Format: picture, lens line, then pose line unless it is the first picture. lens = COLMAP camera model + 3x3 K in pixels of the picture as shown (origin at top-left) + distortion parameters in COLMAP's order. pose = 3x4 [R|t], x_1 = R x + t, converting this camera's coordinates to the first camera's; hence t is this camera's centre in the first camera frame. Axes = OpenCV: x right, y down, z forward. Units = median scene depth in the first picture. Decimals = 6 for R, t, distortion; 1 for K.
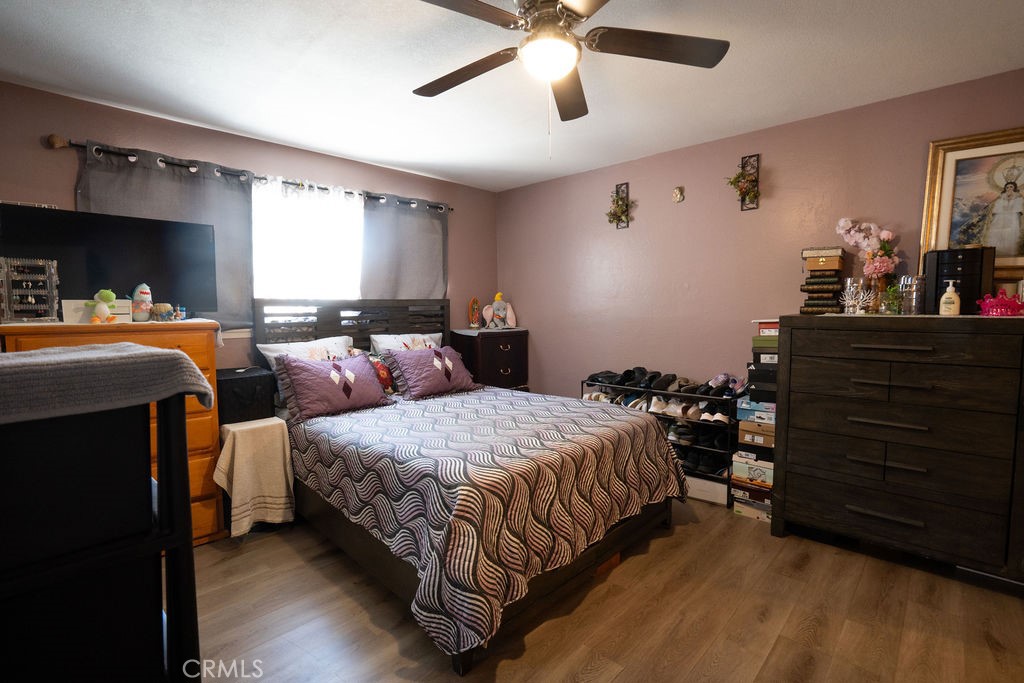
lens RADIAL K [[473.7, 0, 515.2], [0, 473.7, 341.8], [0, 0, 1]] dist [-0.064795, 0.026246]
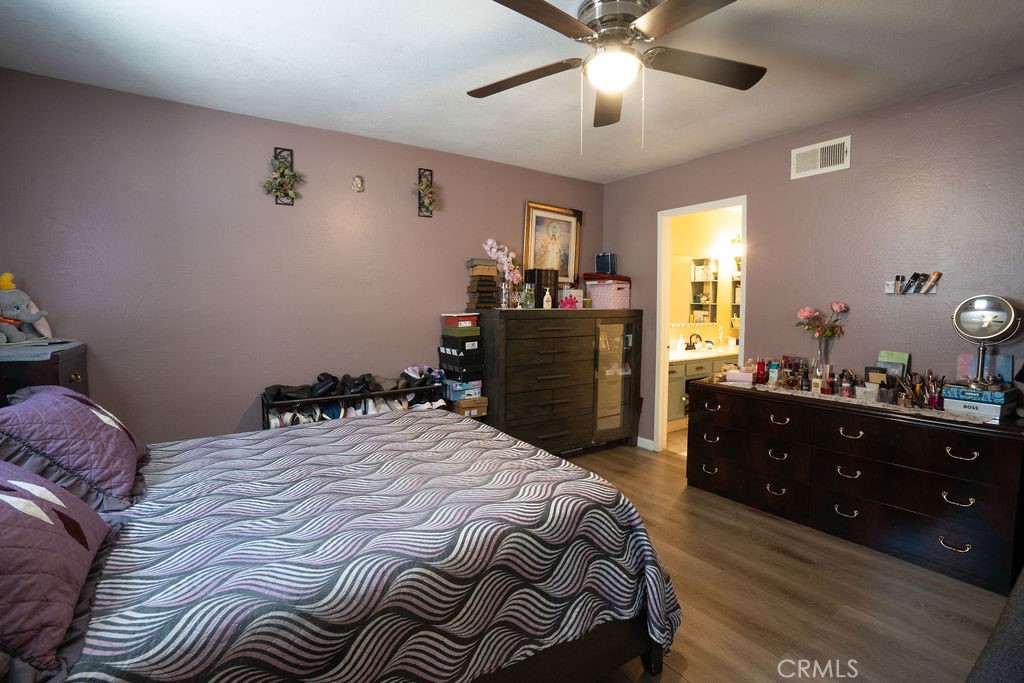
lens RADIAL K [[473.7, 0, 515.2], [0, 473.7, 341.8], [0, 0, 1]] dist [-0.064795, 0.026246]
pose [[0.204903, -0.069114, 0.976339, -0.583522], [0.069674, 0.996003, 0.055884, -0.031237], [-0.976299, 0.056575, 0.208900, 0.565075]]
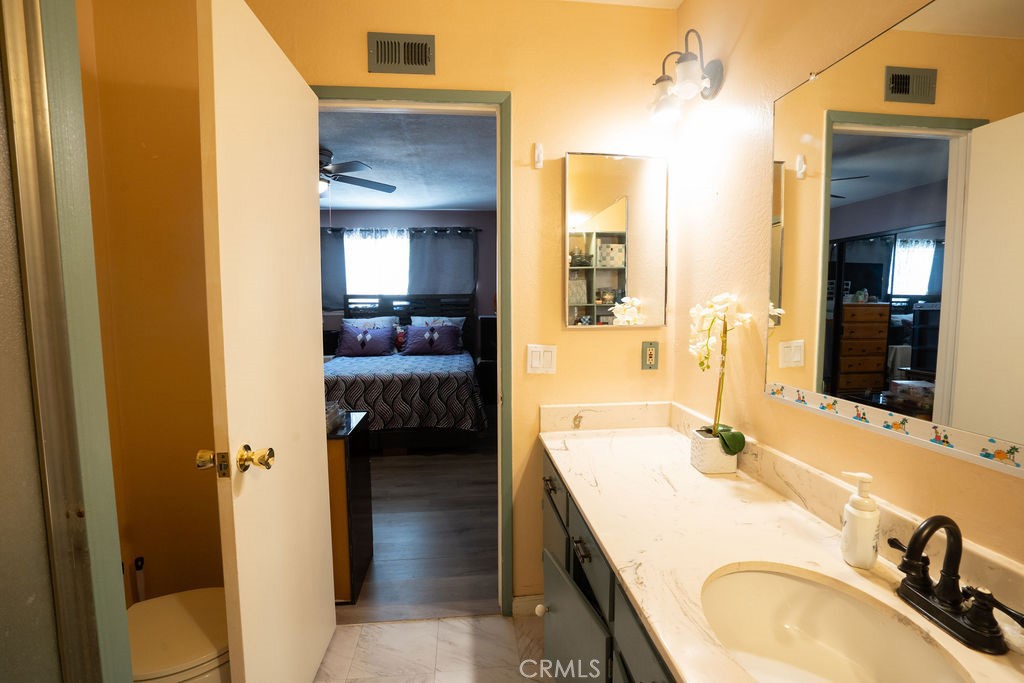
lens RADIAL K [[473.7, 0, 515.2], [0, 473.7, 341.8], [0, 0, 1]] dist [-0.064795, 0.026246]
pose [[0.768641, 0.061274, -0.636739, 1.206099], [-0.049183, 0.998116, 0.036678, -0.004949], [0.637786, 0.003125, 0.770207, -0.036434]]
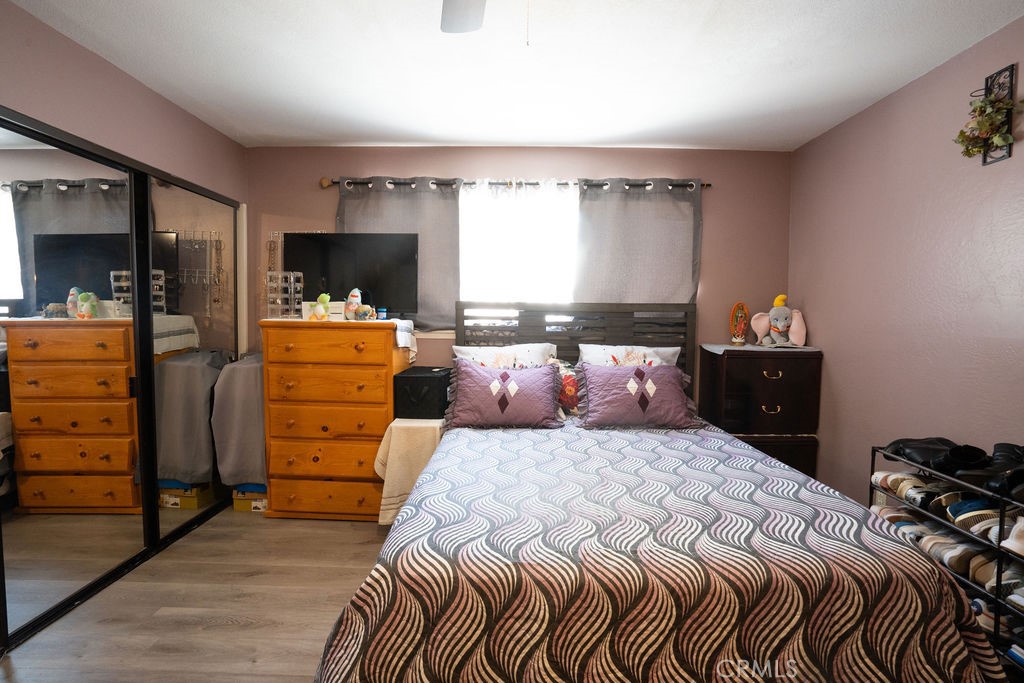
lens RADIAL K [[473.7, 0, 515.2], [0, 473.7, 341.8], [0, 0, 1]] dist [-0.064795, 0.026246]
pose [[0.689042, 0.057100, -0.722469, 0.286661], [-0.068065, 0.997584, 0.013928, -0.026717], [0.721518, 0.039578, 0.691263, 0.369389]]
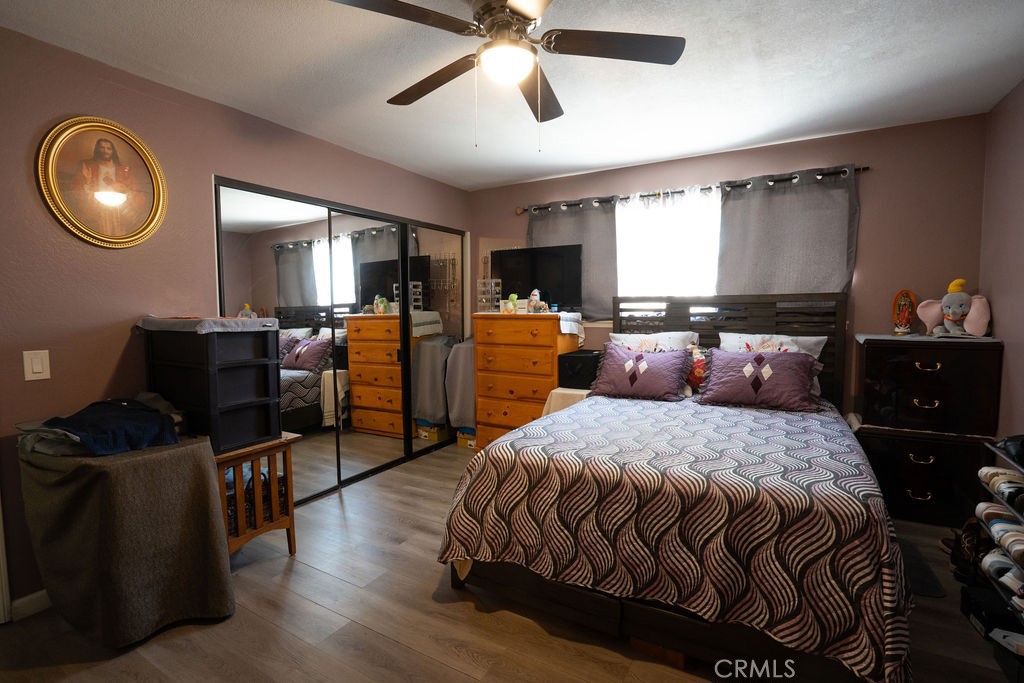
lens RADIAL K [[473.7, 0, 515.2], [0, 473.7, 341.8], [0, 0, 1]] dist [-0.064795, 0.026246]
pose [[0.236563, 0.073514, -0.968831, 0.613817], [-0.063011, 0.996195, 0.060205, -0.031635], [0.969571, 0.046804, 0.240295, 0.436658]]
